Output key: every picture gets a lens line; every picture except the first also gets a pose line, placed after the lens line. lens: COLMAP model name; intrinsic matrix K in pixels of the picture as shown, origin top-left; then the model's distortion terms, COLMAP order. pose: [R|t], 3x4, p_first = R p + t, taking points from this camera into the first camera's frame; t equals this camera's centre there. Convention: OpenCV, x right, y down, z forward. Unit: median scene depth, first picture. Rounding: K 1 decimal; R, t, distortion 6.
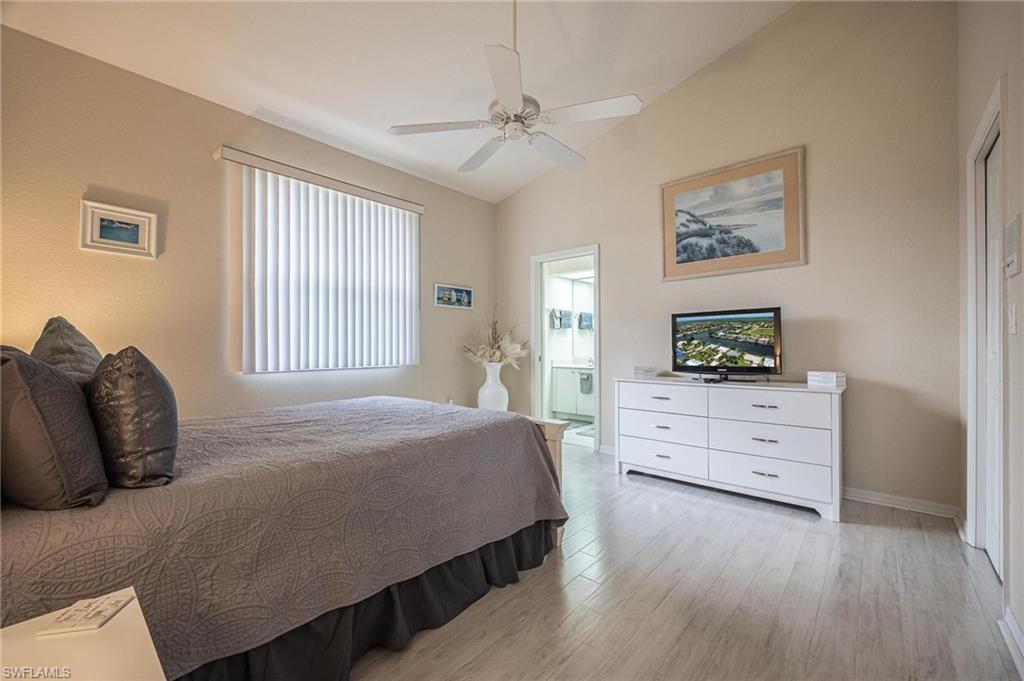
lens RADIAL K [[417.7, 0, 541.0], [0, 417.7, 341.9], [0, 0, 1]] dist [-0.000353, 0.000340]
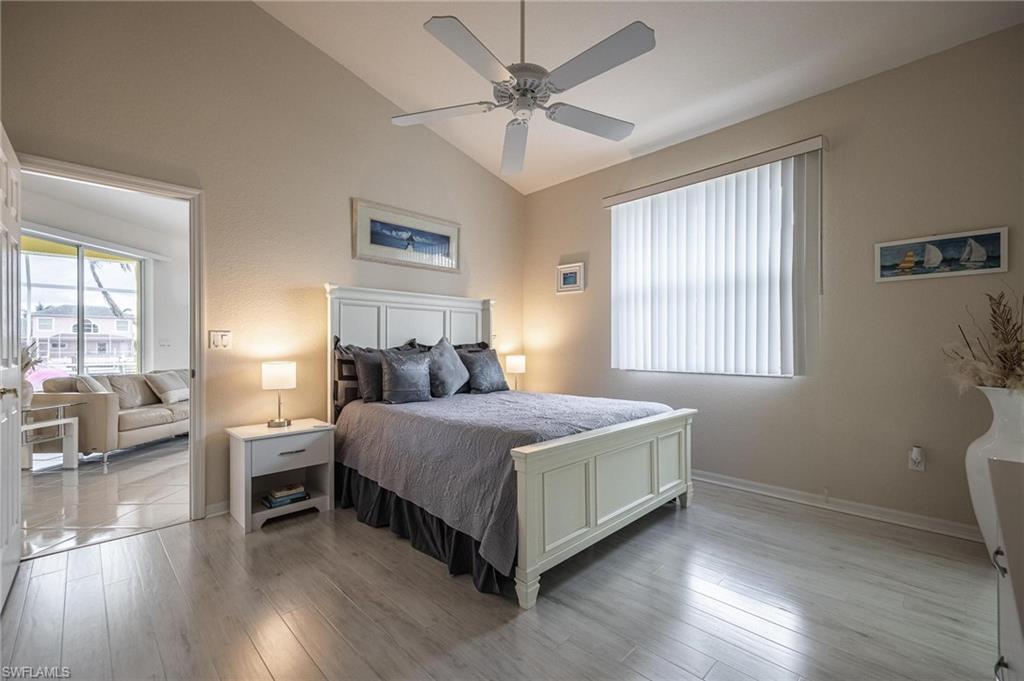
lens RADIAL K [[417.7, 0, 506.5], [0, 417.7, 349.5], [0, 0, 1]] dist [-0.000353, 0.000340]
pose [[-0.076492, 0.003402, -0.997064, 0.511590], [0.007330, 0.999969, 0.002849, 0.009460], [0.997043, -0.007090, -0.076514, 0.656241]]
